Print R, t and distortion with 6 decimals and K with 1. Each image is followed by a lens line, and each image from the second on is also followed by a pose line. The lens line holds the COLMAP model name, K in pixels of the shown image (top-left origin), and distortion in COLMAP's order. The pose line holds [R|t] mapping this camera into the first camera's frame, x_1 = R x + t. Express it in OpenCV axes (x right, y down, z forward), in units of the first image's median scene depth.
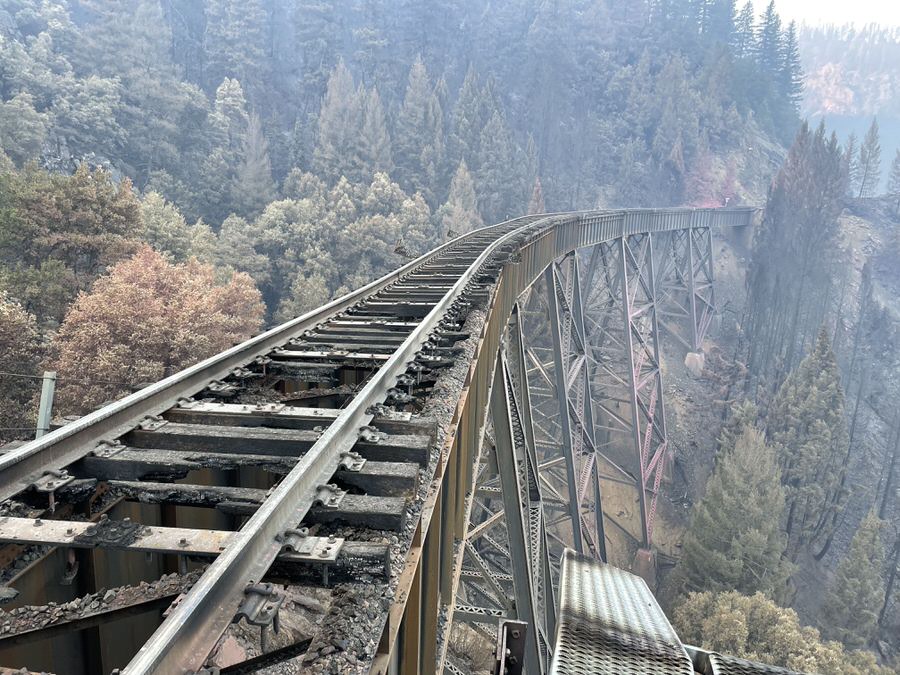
lens RADIAL K [[698.0, 0, 437.7], [0, 698.0, 331.9], [0, 0, 1]] dist [0.075724, -0.105178]
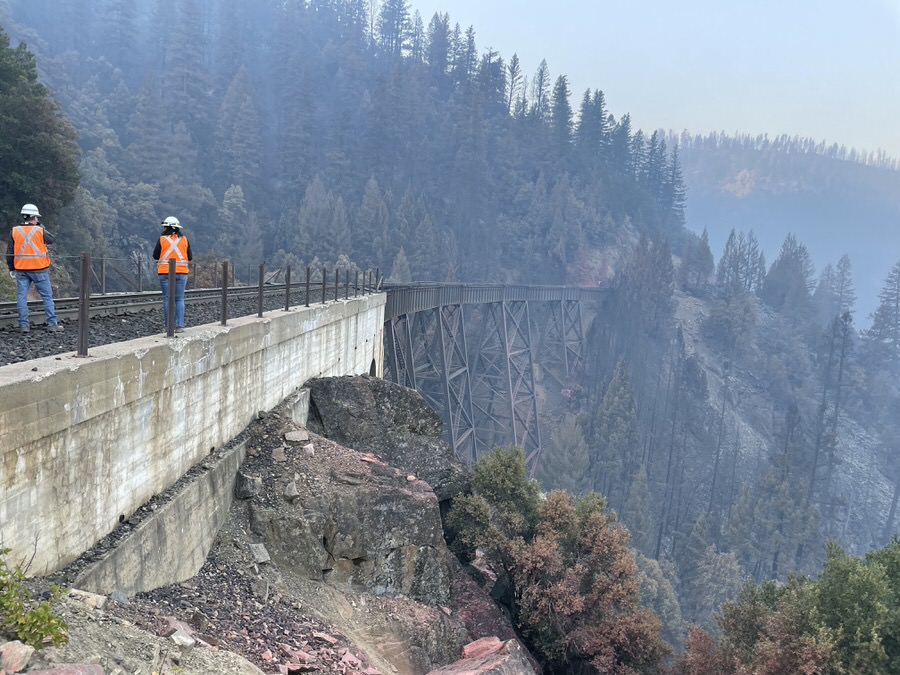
lens RADIAL K [[698.0, 0, 447.3], [0, 698.0, 325.1], [0, 0, 1]] dist [0.075724, -0.105178]
pose [[0.996646, 0.022881, 0.078574, 0.015028], [-0.013068, 0.992296, -0.123196, 0.061866], [-0.080788, 0.121756, 0.989267, -0.289386]]
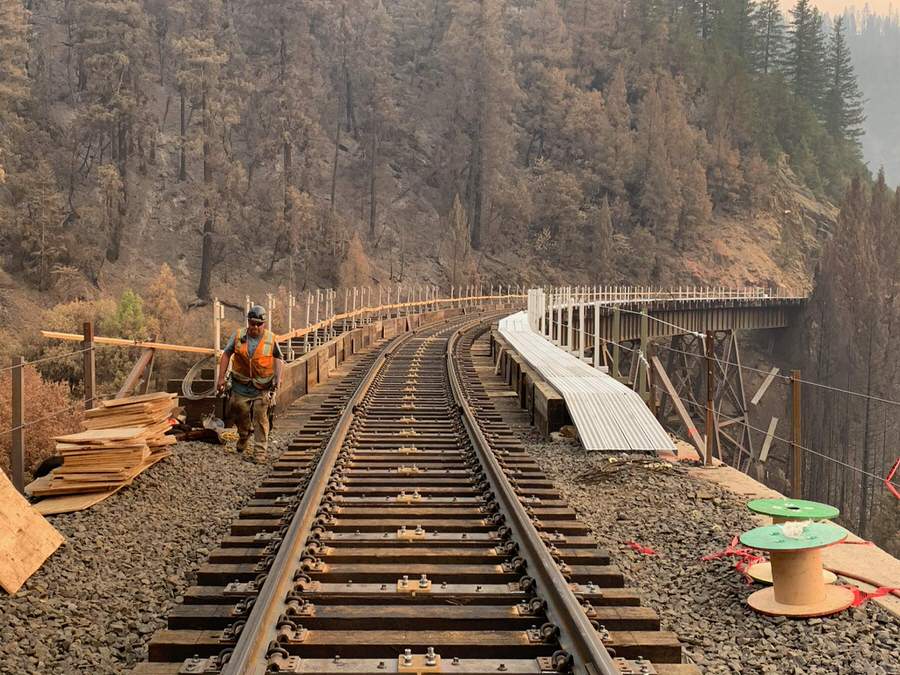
lens RADIAL K [[1246.8, 0, 443.5], [0, 1246.8, 335.1], [0, 0, 1]] dist [0.101334, 0.000000]
pose [[0.991696, -0.025806, 0.125985, -0.023150], [0.045141, 0.987175, -0.153128, 0.018723], [-0.120417, 0.157544, 0.980143, -0.091786]]
